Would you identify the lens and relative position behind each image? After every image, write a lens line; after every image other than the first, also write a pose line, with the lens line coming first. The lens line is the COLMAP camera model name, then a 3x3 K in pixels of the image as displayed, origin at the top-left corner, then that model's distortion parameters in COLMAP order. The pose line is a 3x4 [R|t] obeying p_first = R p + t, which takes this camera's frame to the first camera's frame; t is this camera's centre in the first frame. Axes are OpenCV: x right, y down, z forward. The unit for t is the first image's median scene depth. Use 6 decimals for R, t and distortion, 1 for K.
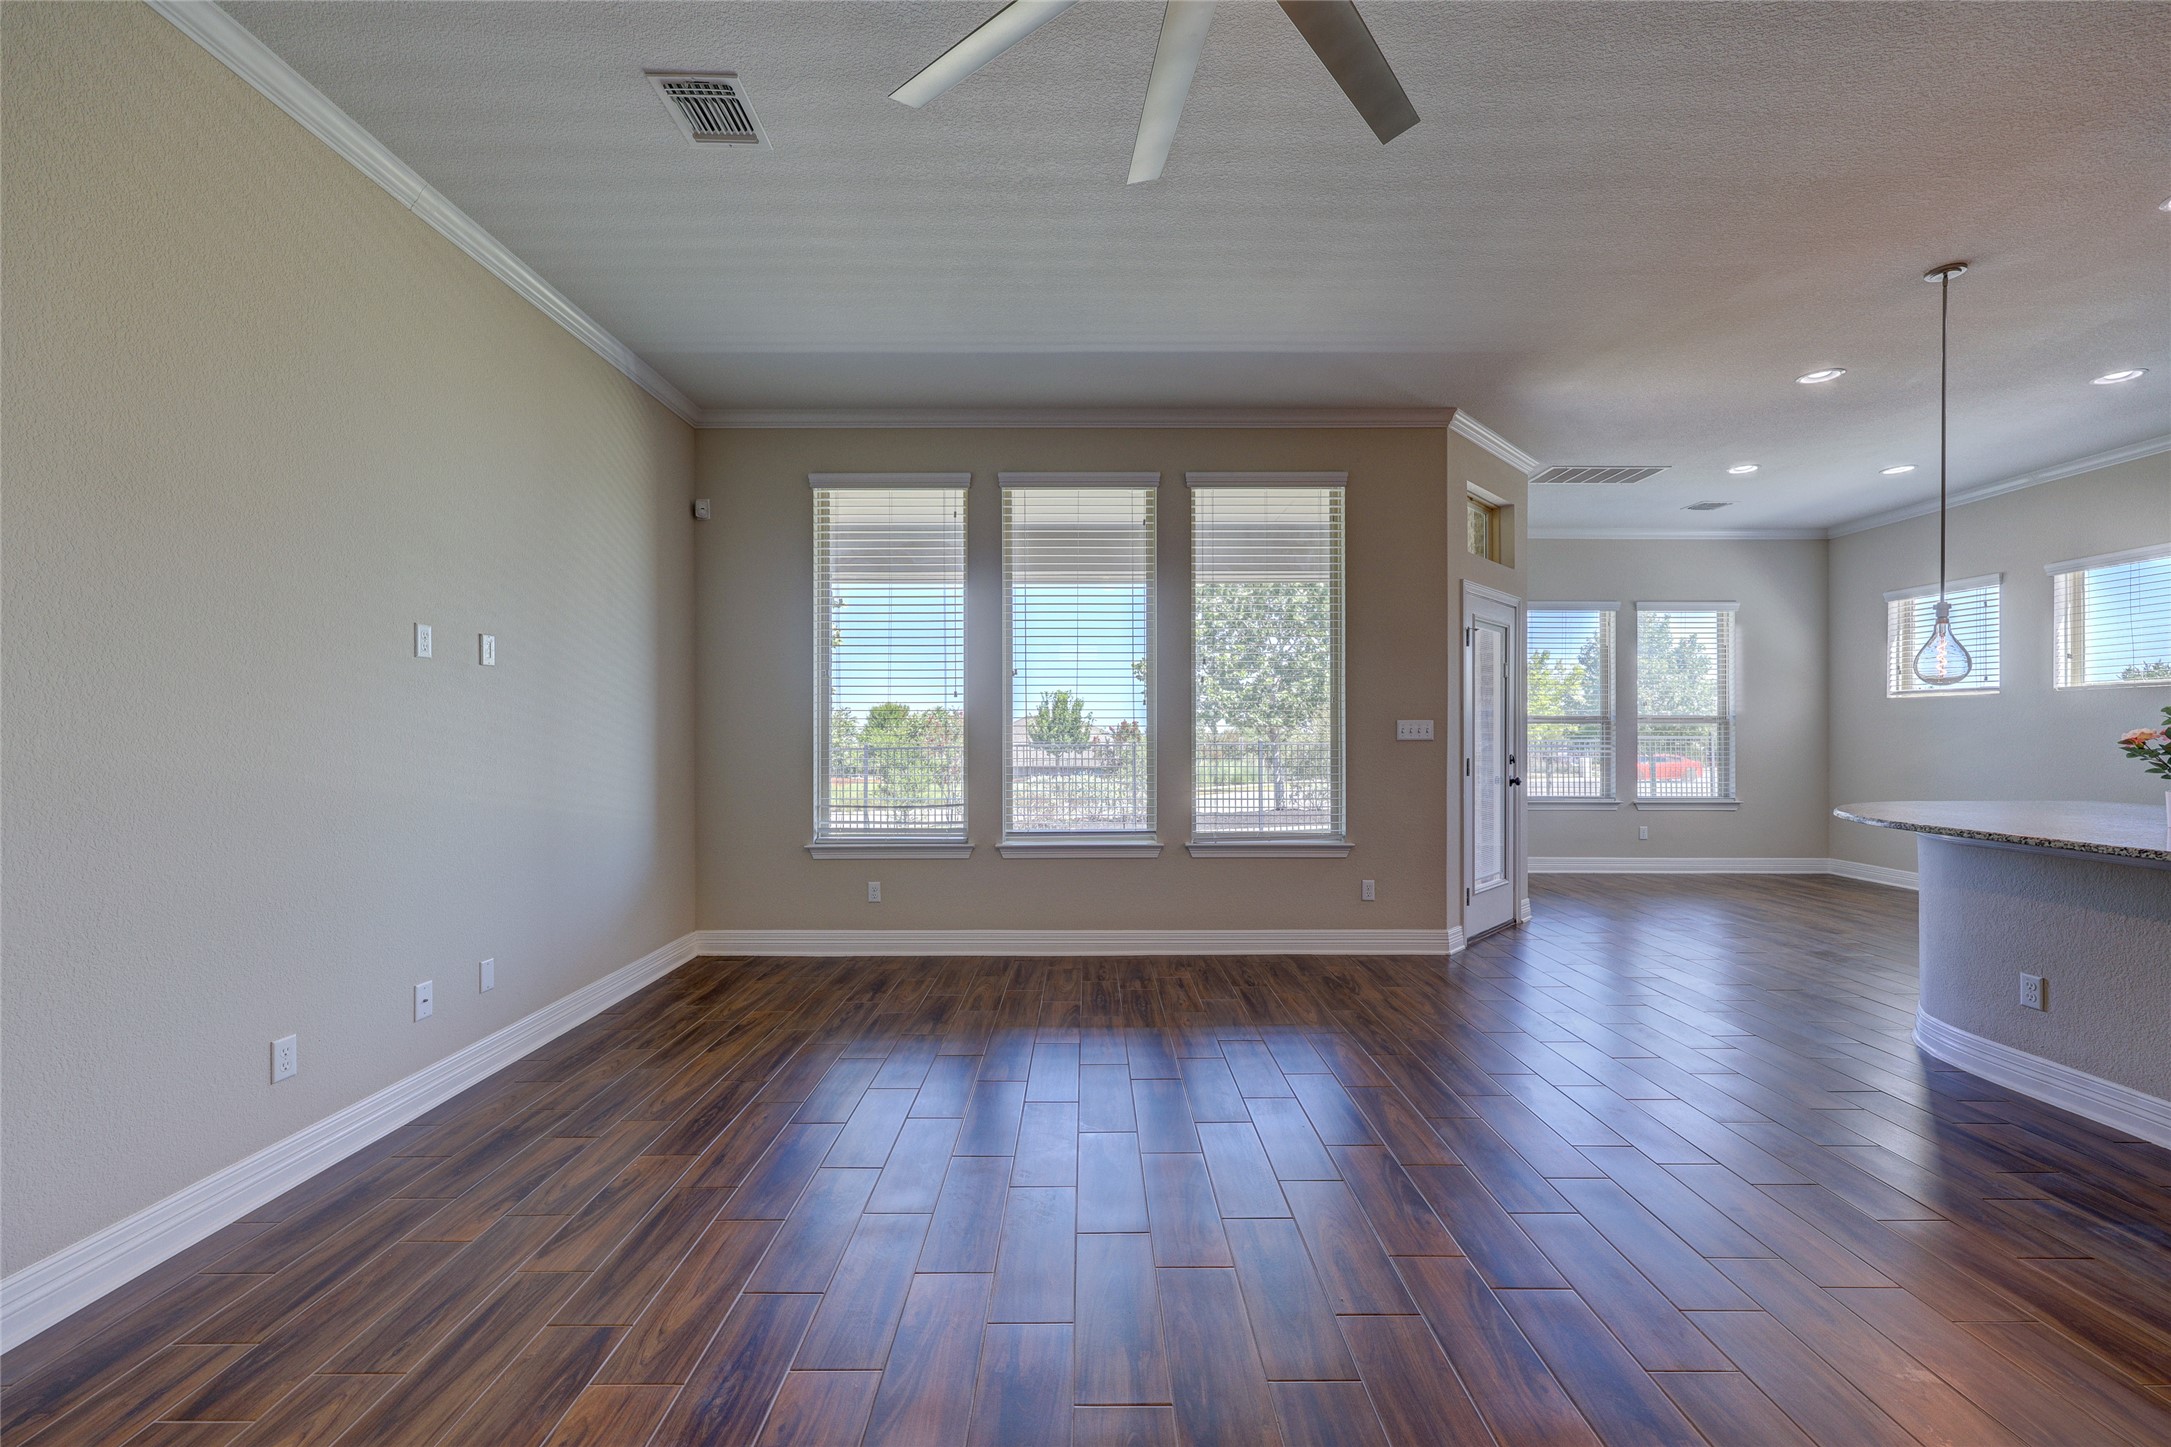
lens RADIAL K [[867.3, 0, 1084.3], [0, 867.3, 733.0], [0, 0, 1]] dist [-0.000930, 0.000024]
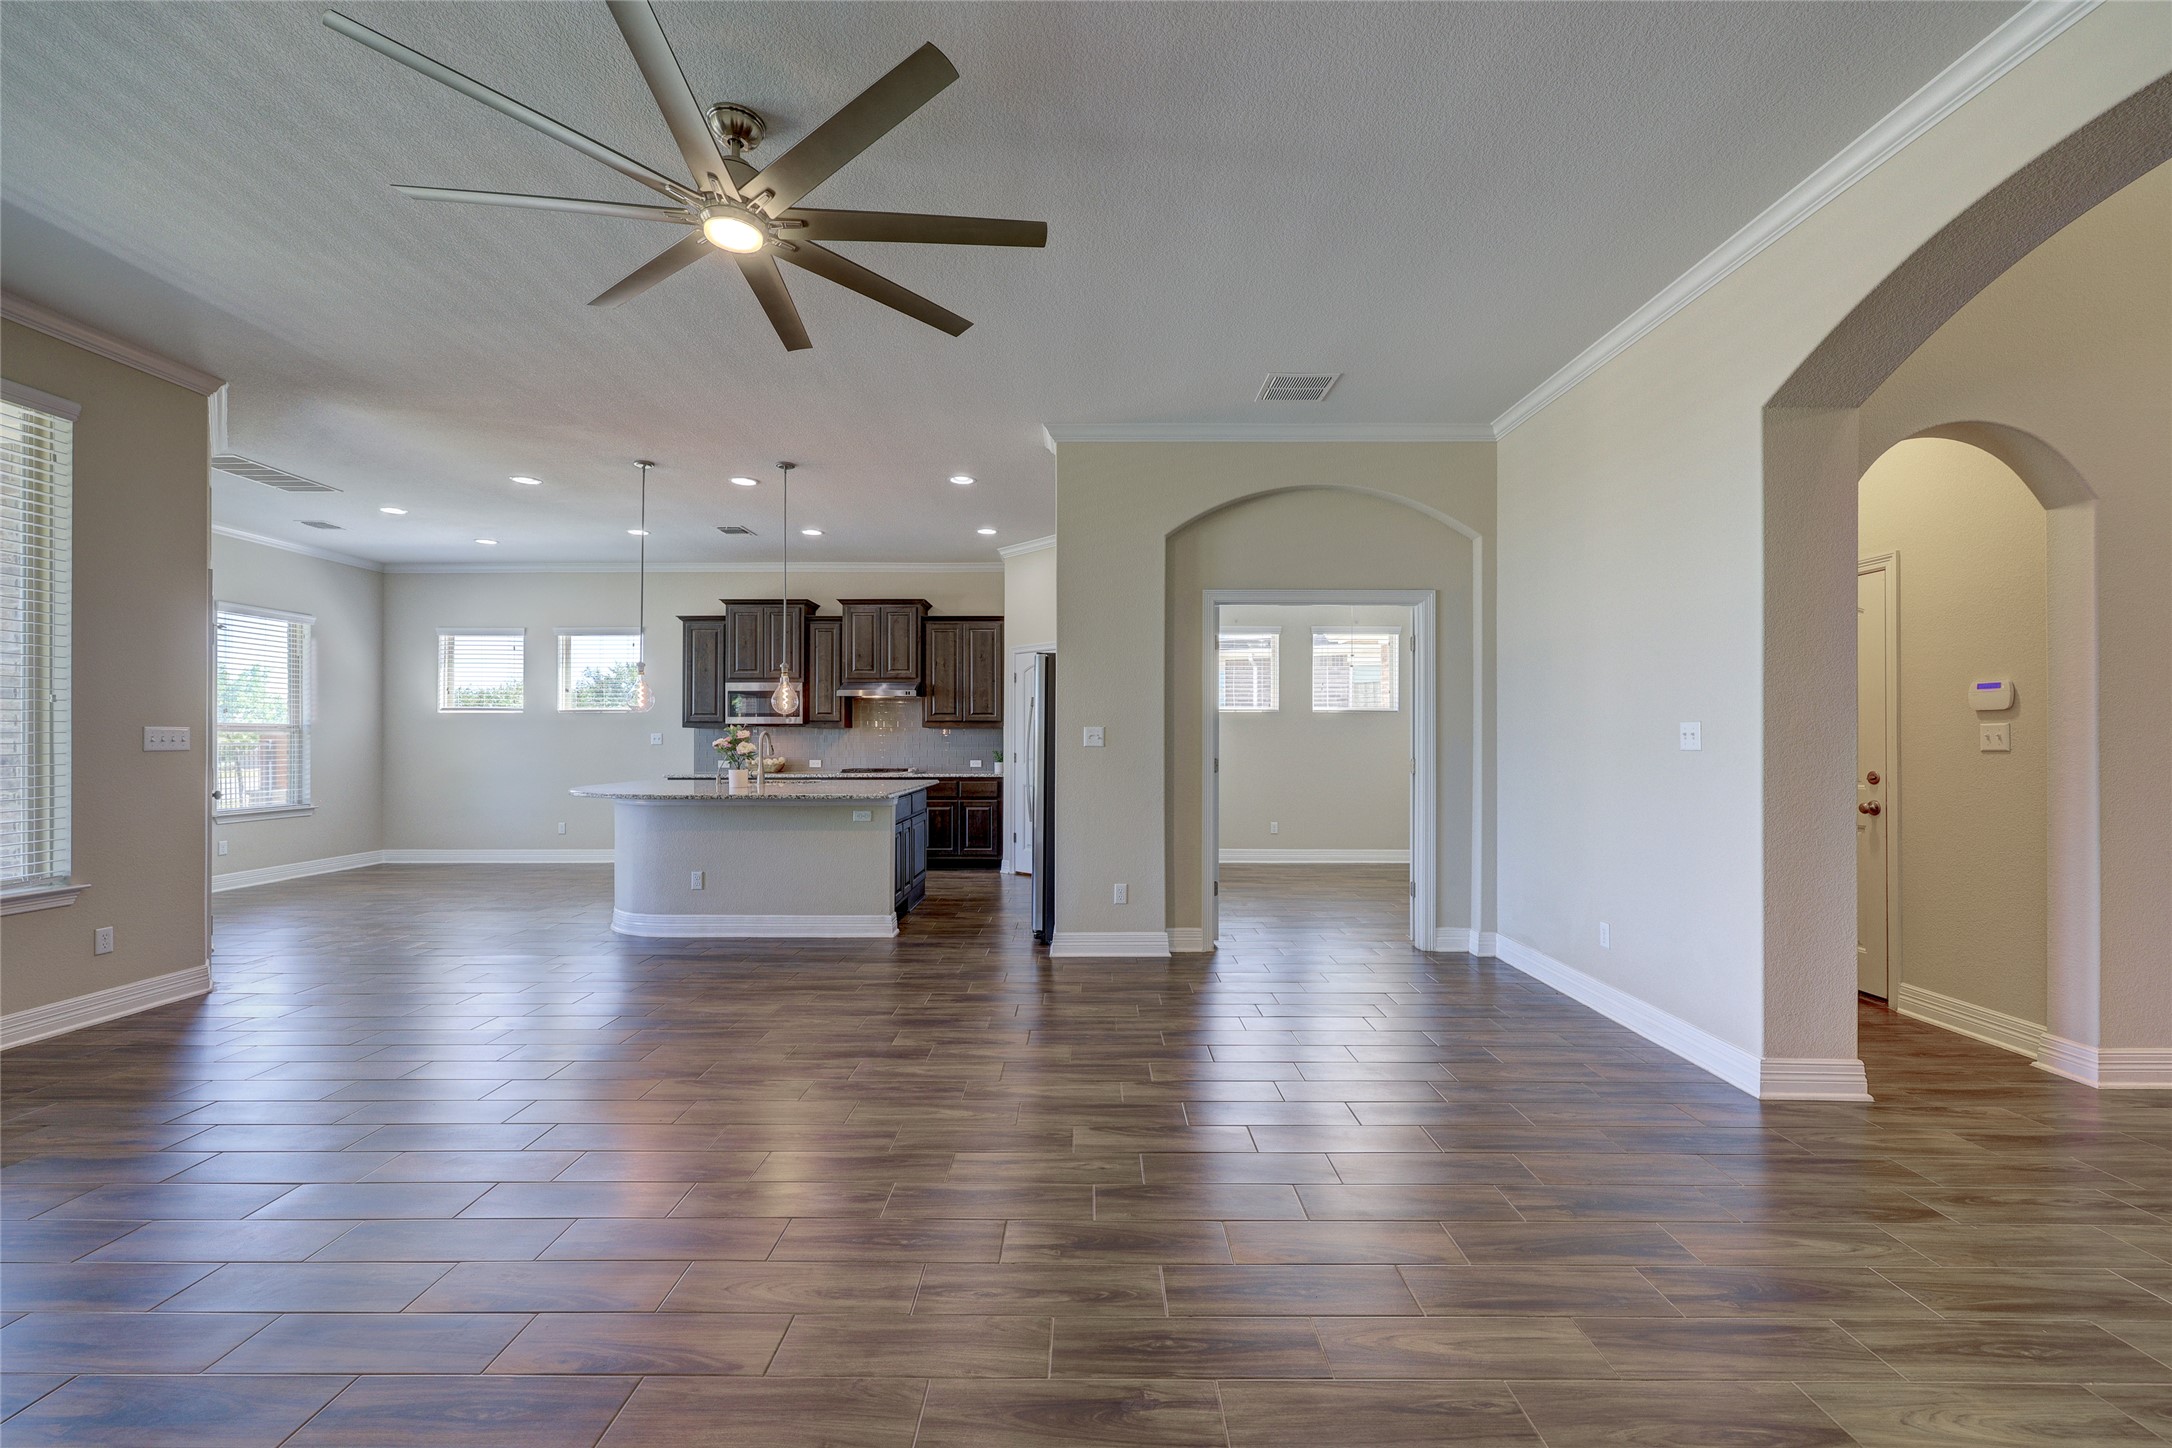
lens RADIAL K [[867.7, 0, 1085.3], [0, 867.7, 729.8], [0, 0, 1]] dist [-0.000930, 0.000024]
pose [[0.000470, 0.009902, 0.999951, -0.433890], [0.003307, 0.999945, -0.009904, -0.000478], [-0.999994, 0.003311, 0.000437, 0.097866]]
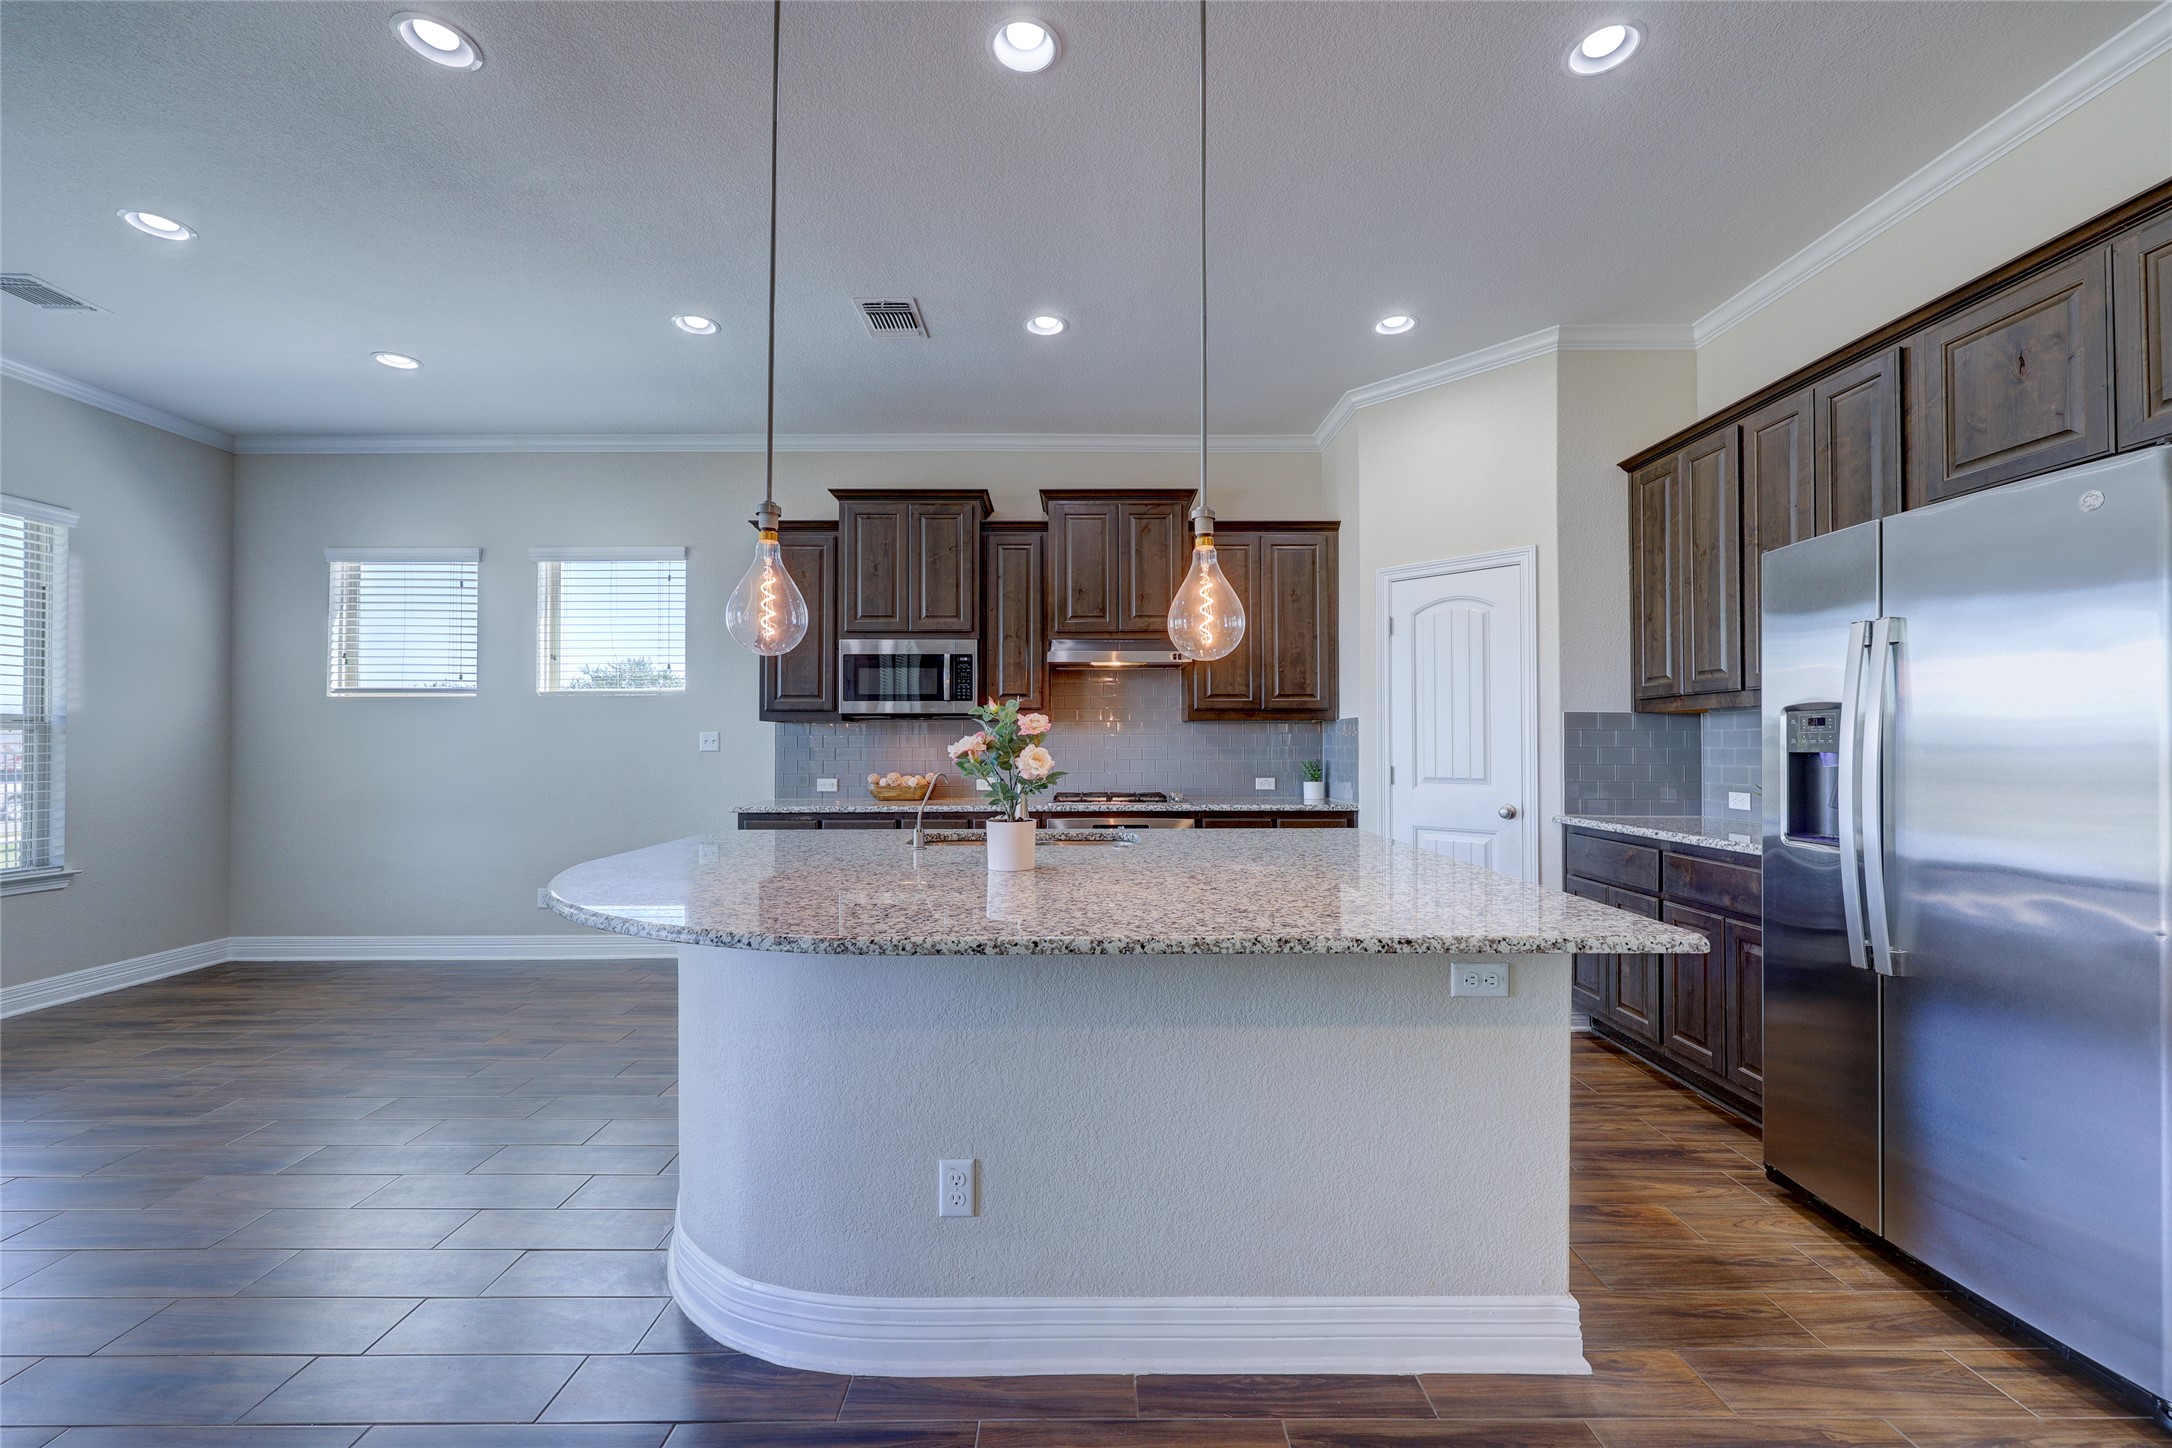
lens RADIAL K [[867.7, 0, 1082.9], [0, 867.7, 730.1], [0, 0, 1]] dist [-0.000930, 0.000024]
pose [[-0.002848, 0.014291, 0.999894, 0.292159], [0.005093, 0.999885, -0.014277, 0.000921], [-0.999983, 0.005052, -0.002920, 0.523980]]
